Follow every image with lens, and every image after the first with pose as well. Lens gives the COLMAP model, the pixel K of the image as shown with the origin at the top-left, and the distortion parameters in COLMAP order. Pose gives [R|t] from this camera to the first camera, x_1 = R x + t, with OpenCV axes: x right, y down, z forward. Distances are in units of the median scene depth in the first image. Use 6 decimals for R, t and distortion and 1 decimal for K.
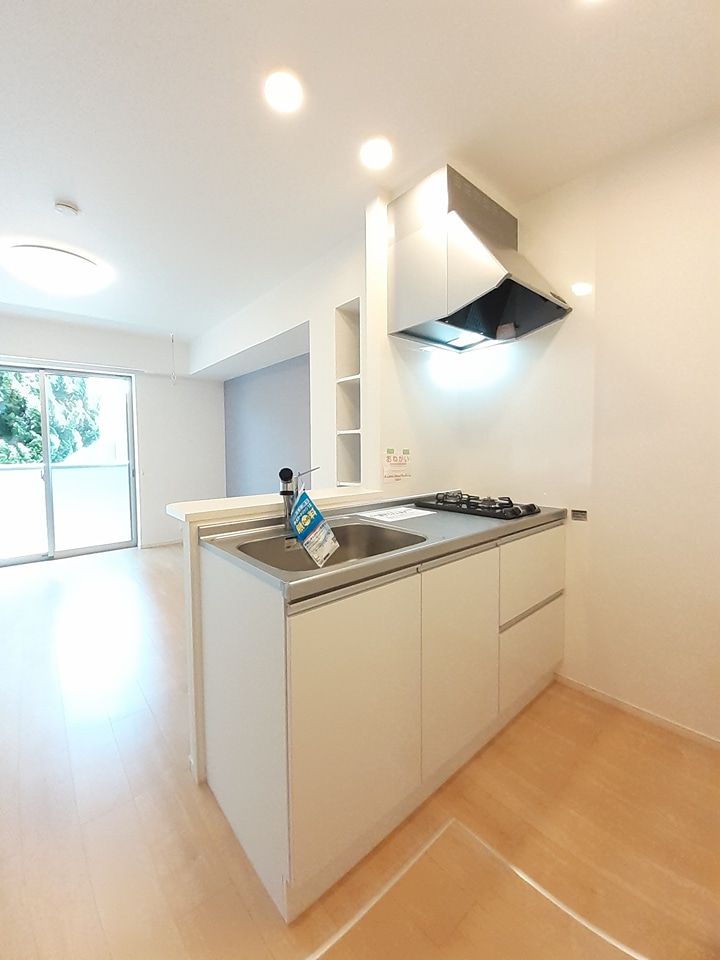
lens RADIAL K [[385.8, 0, 355.2], [0, 385.8, 475.4], [0, 0, 1]] dist [-0.003388, -0.000362]
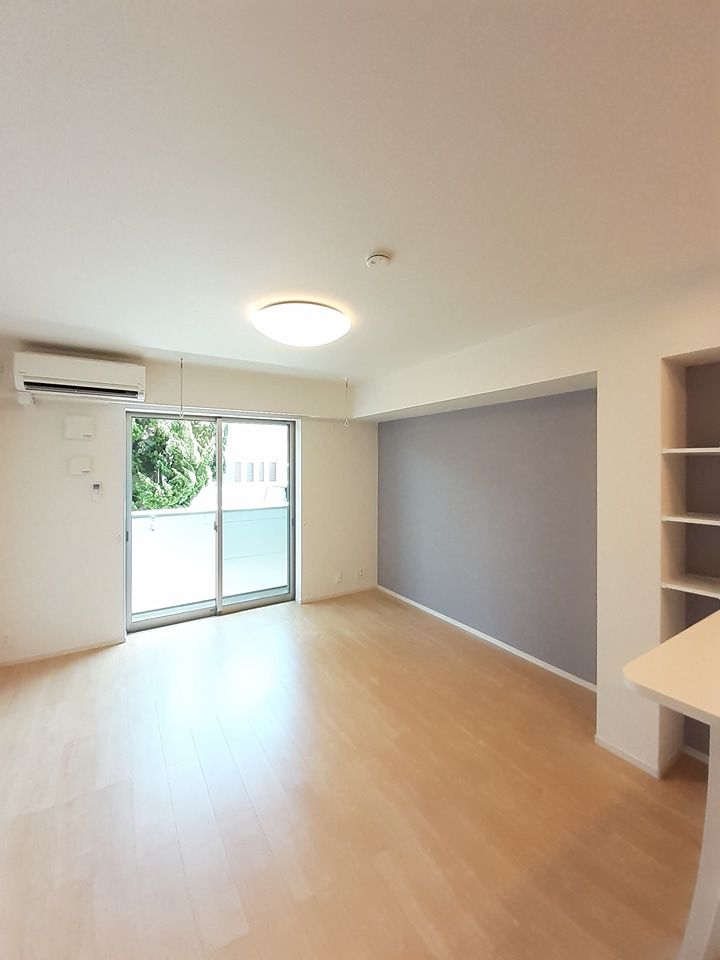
lens RADIAL K [[385.8, 0, 367.3], [0, 385.8, 476.7], [0, 0, 1]] dist [-0.003388, -0.000362]
pose [[0.989689, 0.009446, -0.142921, -0.180650], [-0.016897, 0.998555, -0.051015, -0.050112], [0.142233, 0.052904, 0.988418, 0.054636]]
